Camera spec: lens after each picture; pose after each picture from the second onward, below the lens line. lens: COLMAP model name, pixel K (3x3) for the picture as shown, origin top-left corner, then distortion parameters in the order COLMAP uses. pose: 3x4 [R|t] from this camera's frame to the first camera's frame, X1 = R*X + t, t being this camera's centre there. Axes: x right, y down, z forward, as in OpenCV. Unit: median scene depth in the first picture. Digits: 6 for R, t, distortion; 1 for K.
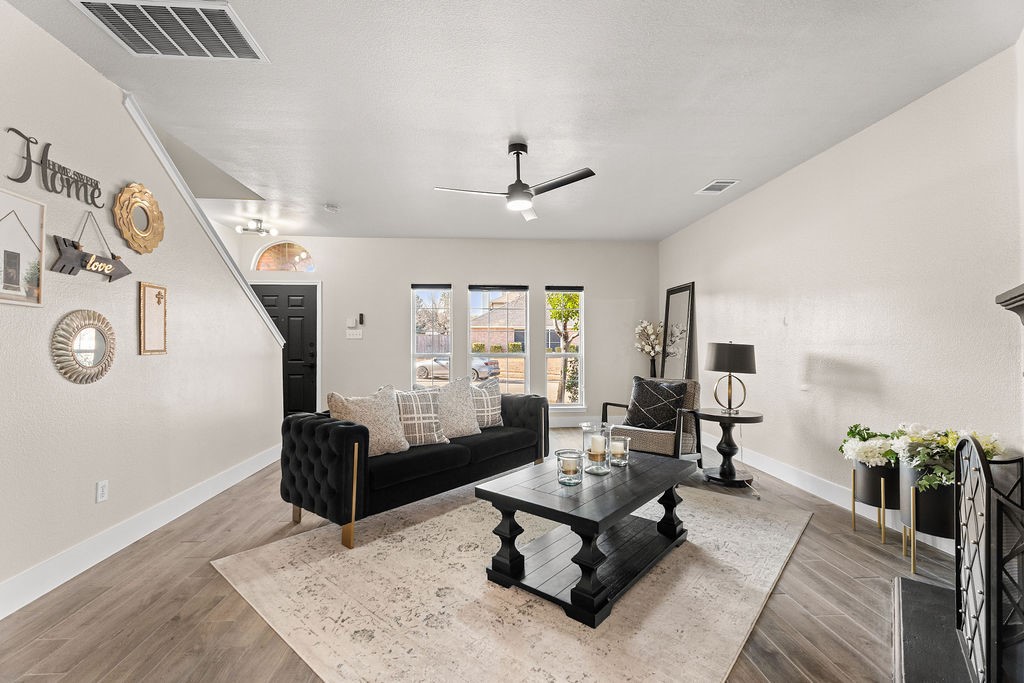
lens RADIAL K [[444.3, 0, 509.9], [0, 444.3, 339.8], [0, 0, 1]] dist [-0.007421, 0.000740]
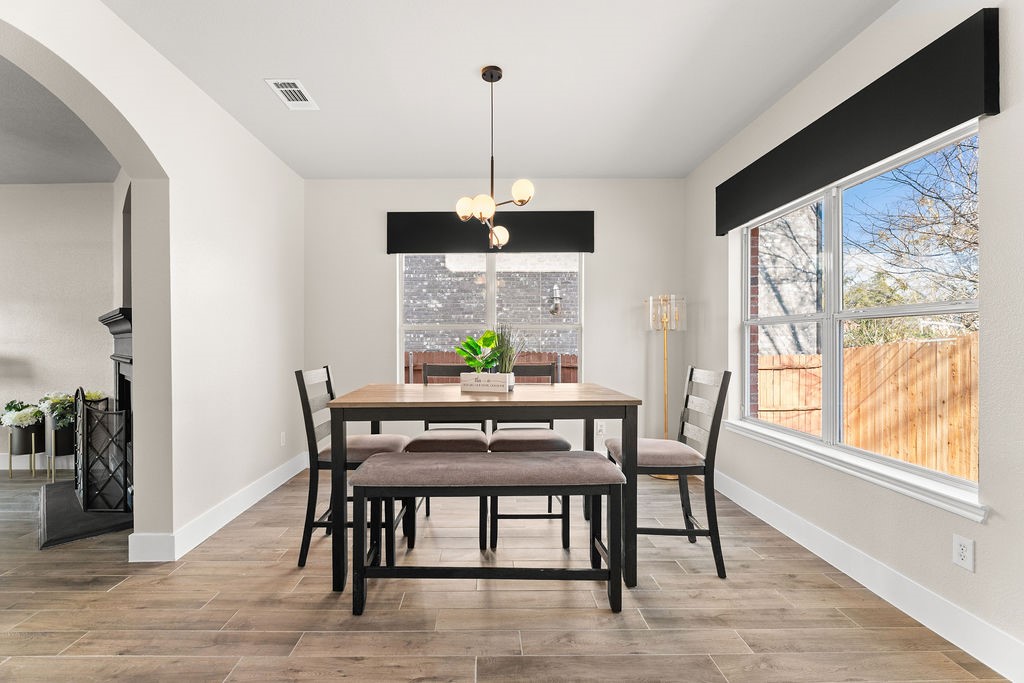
lens RADIAL K [[444.3, 0, 482.5], [0, 444.3, 340.8], [0, 0, 1]] dist [-0.007421, 0.000740]
pose [[0.076315, 0.002178, 0.997081, -0.527419], [-0.007089, 0.999974, -0.001642, -0.003737], [-0.997059, -0.006943, 0.076328, -0.625448]]
